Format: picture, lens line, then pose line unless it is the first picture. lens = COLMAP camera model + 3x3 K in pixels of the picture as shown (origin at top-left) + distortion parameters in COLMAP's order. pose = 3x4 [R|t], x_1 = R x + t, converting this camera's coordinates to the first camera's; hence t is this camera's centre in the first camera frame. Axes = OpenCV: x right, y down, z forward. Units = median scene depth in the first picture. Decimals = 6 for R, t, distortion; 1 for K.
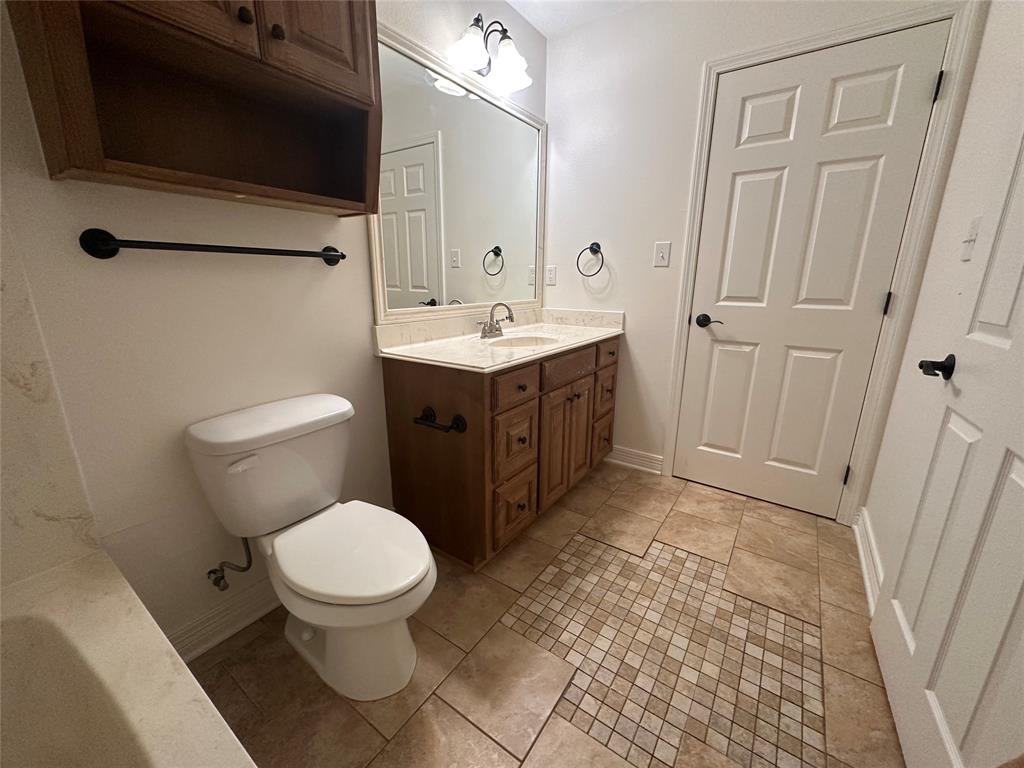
lens RADIAL K [[408.4, 0, 514.4], [0, 408.4, 384.7], [0, 0, 1]] dist [0.001008, 0.000322]
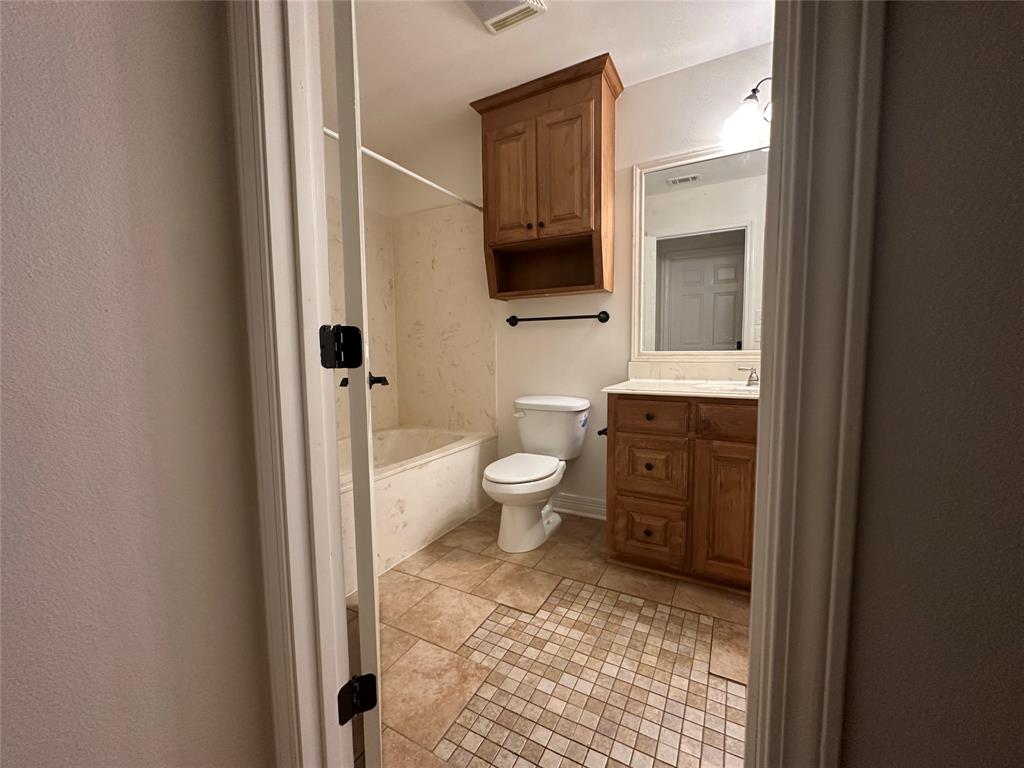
lens RADIAL K [[408.4, 0, 514.4], [0, 408.4, 384.7], [0, 0, 1]] dist [0.001008, 0.000322]
pose [[0.107885, 0.079177, -0.991005, 1.185458], [-0.241653, 0.969016, 0.051113, -0.050381], [0.964347, 0.233965, 0.123675, 0.531896]]
